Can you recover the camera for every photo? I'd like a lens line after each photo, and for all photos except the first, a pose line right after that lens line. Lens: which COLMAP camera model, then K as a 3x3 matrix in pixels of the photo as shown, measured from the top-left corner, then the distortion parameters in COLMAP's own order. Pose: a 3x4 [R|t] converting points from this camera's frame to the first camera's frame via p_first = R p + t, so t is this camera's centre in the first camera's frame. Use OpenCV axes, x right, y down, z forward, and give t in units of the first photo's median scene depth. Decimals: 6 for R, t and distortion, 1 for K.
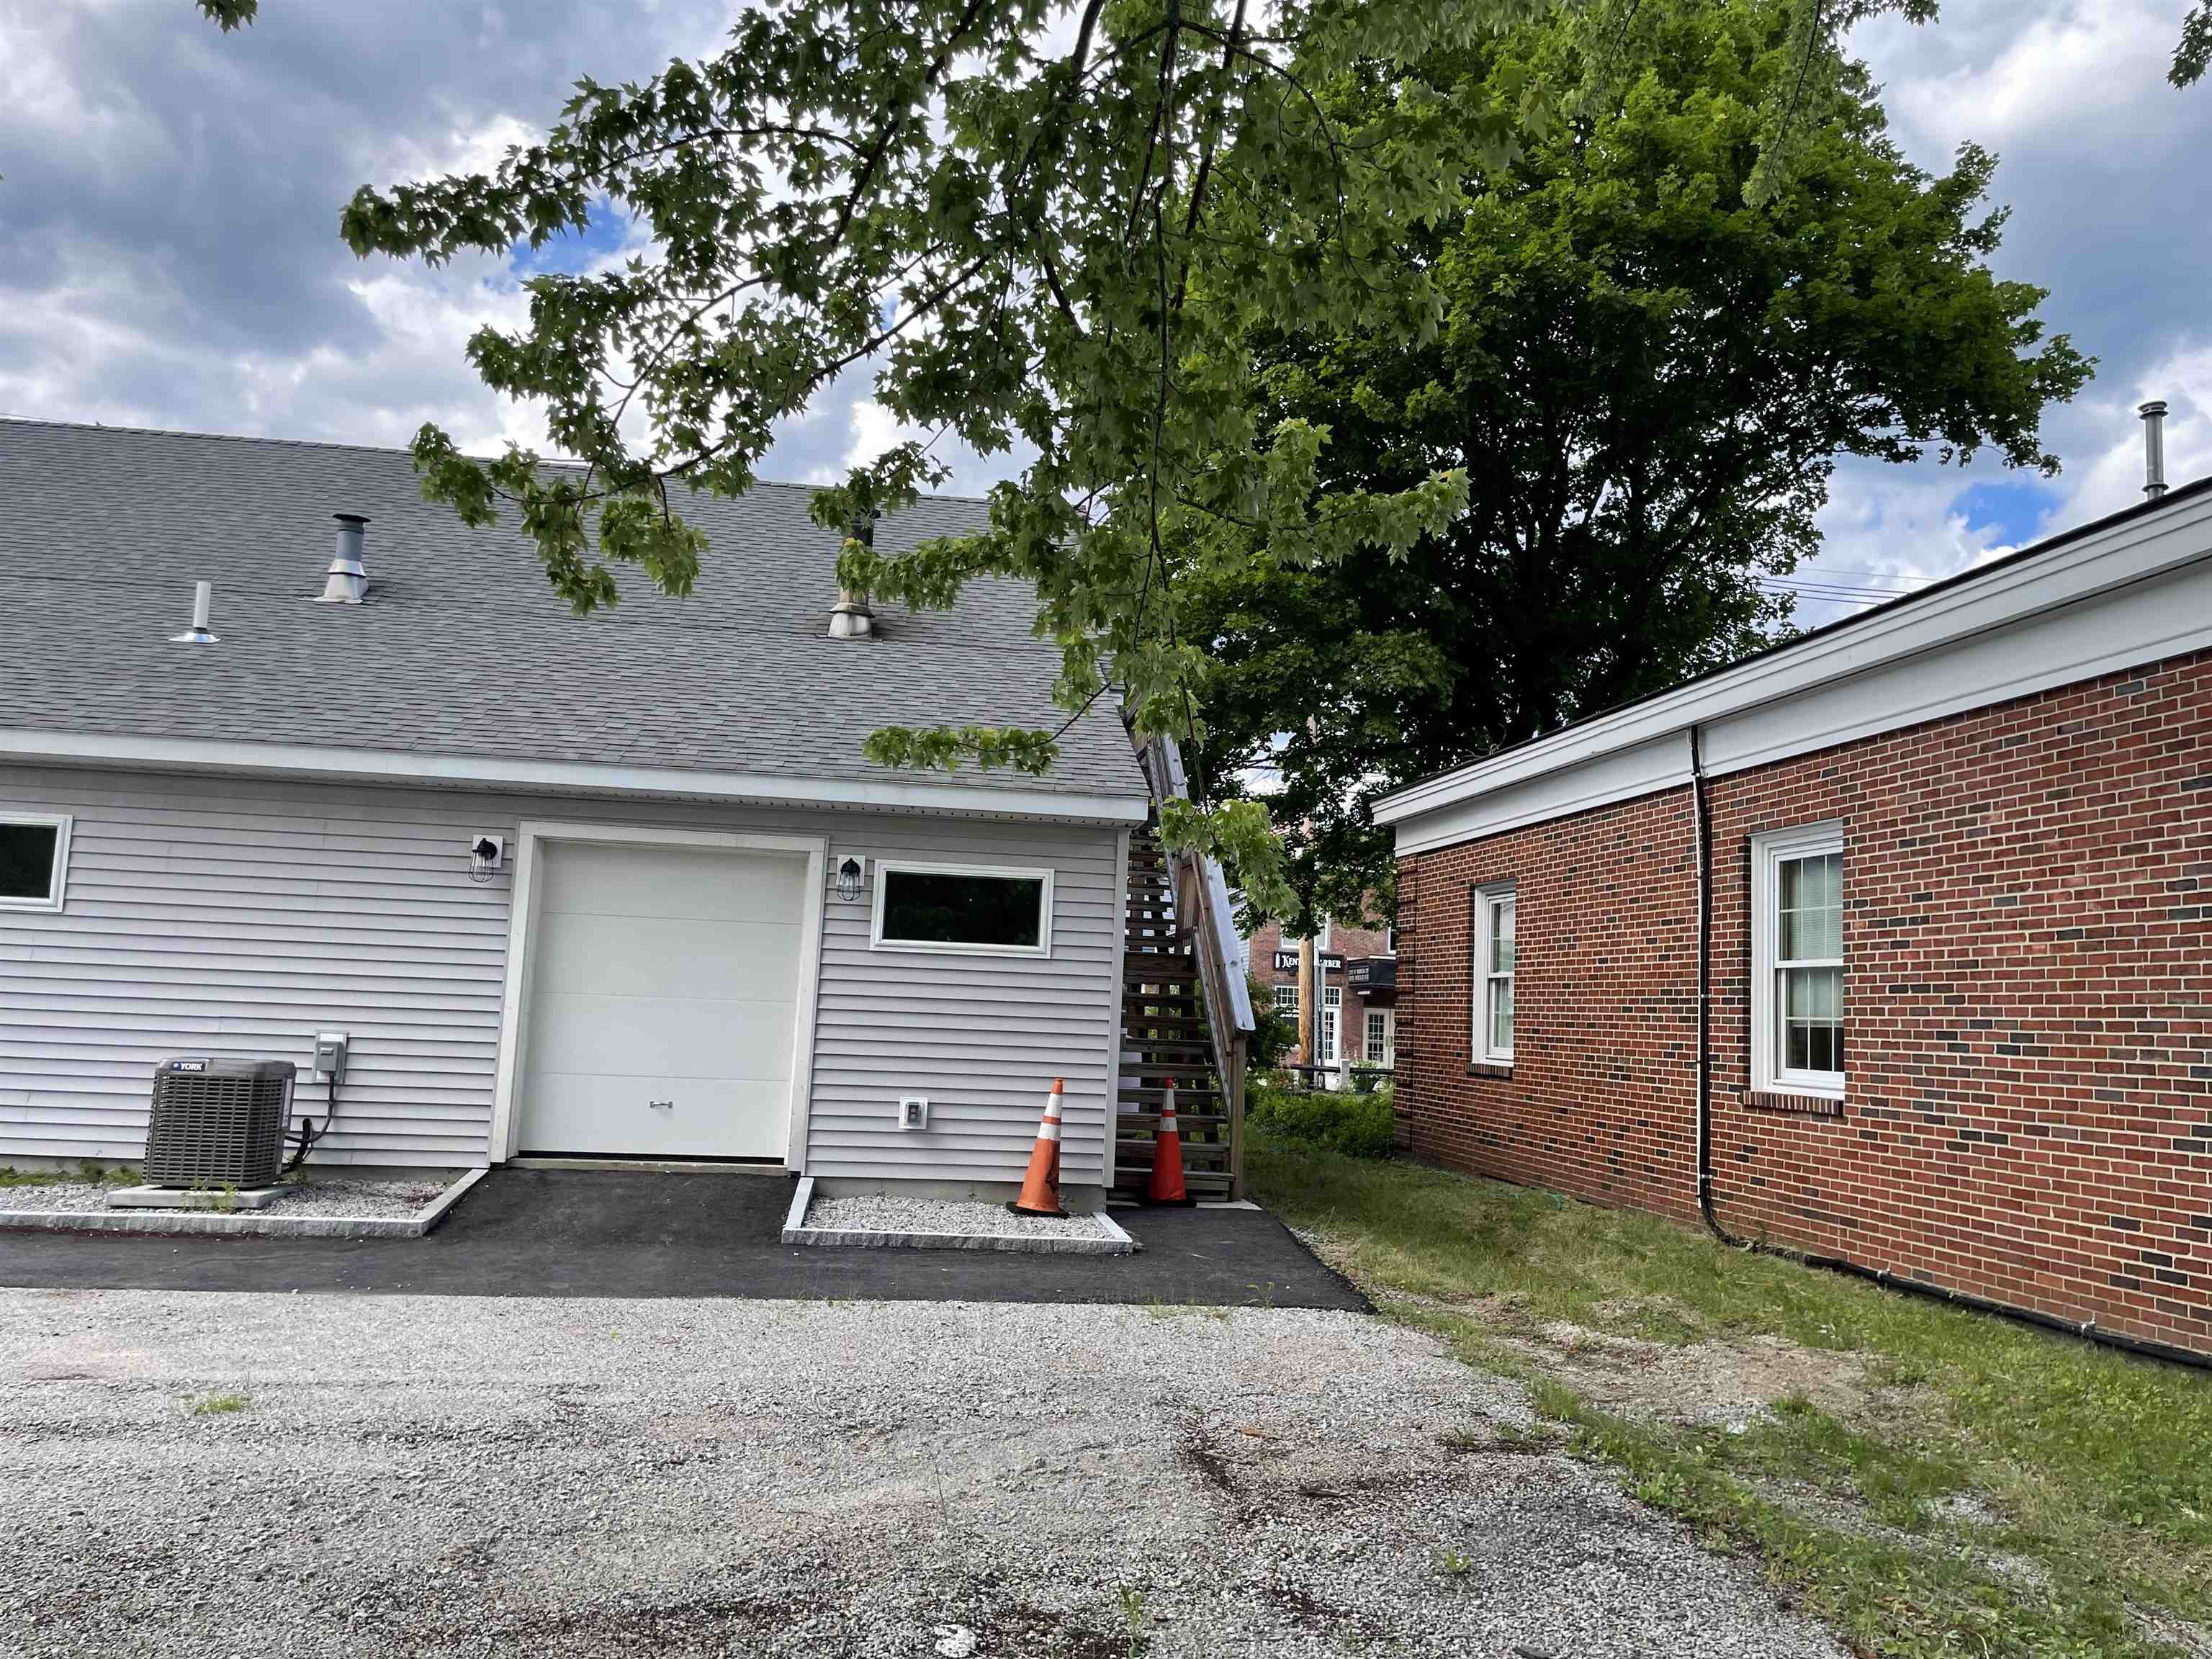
lens RADIAL K [[1680.0, 0, 1101.8], [0, 1680.0, 797.9], [0, 0, 1]] dist [0.097708, -0.127344]
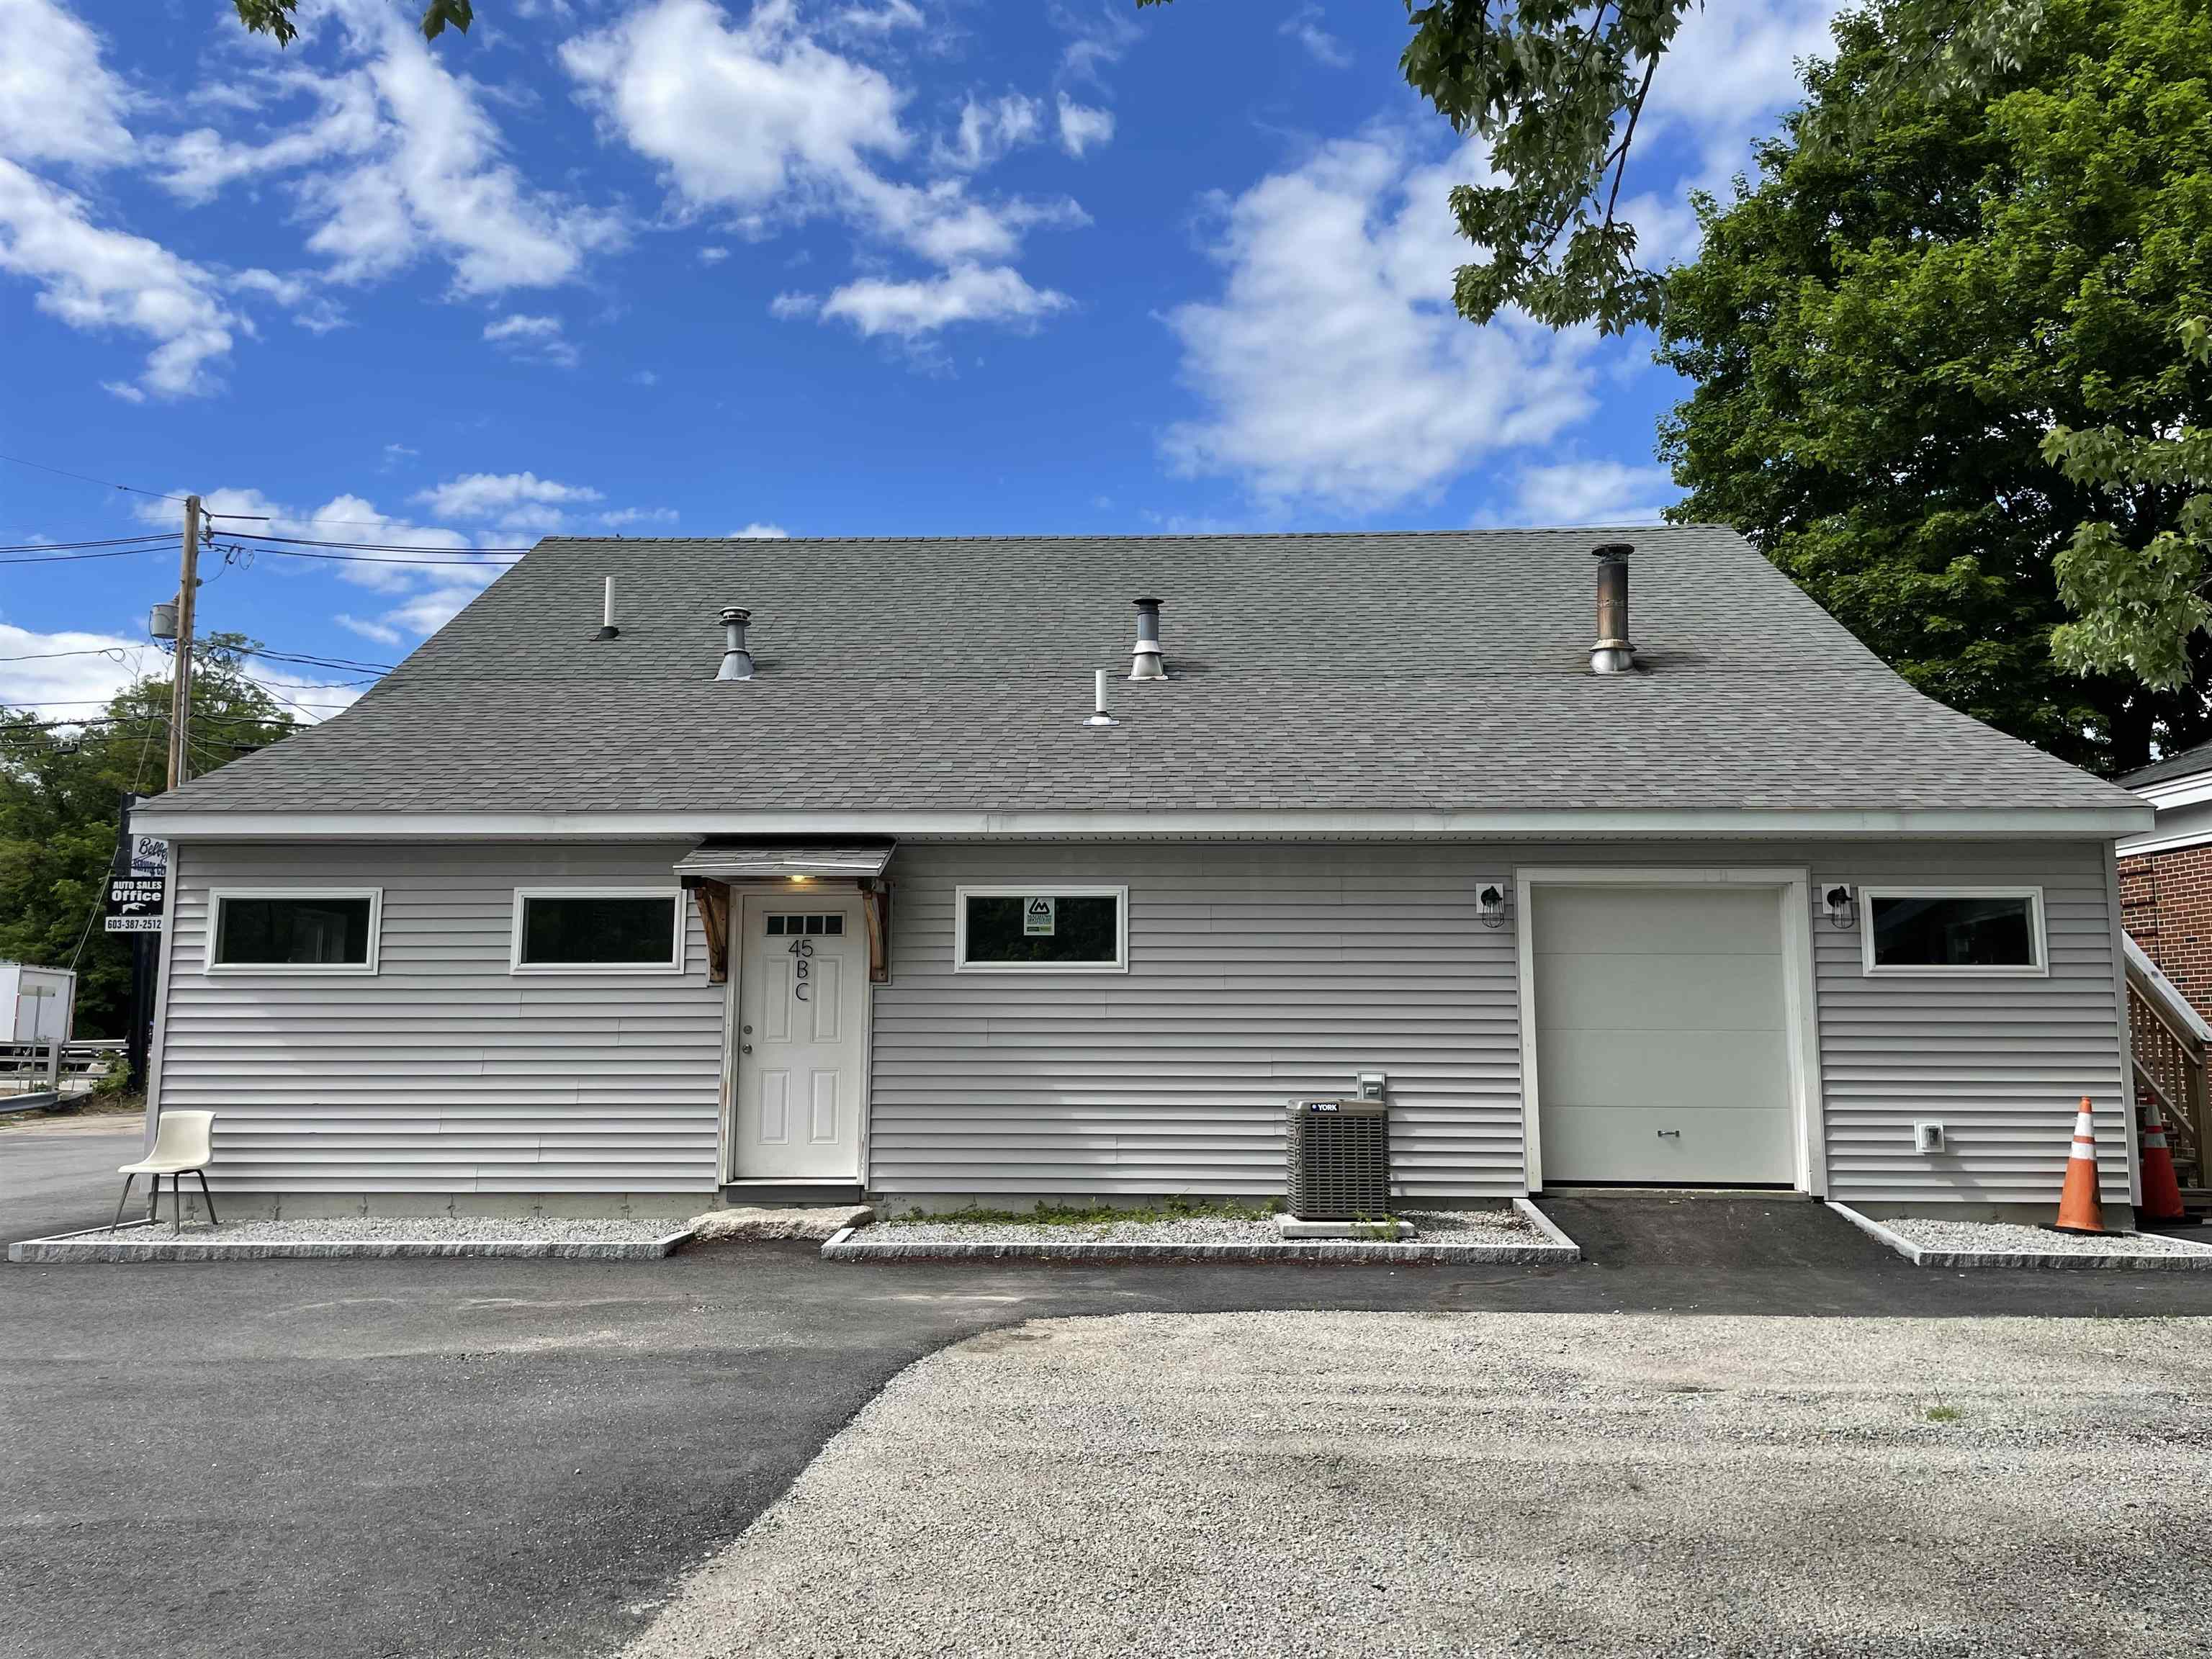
lens RADIAL K [[1680.0, 0, 1101.8], [0, 1680.0, 797.9], [0, 0, 1]] dist [0.097708, -0.127344]
pose [[0.984769, -0.066746, -0.160544, -0.422438], [0.063654, 0.997675, -0.024333, -0.020966], [0.161795, 0.013743, 0.986729, -0.084635]]
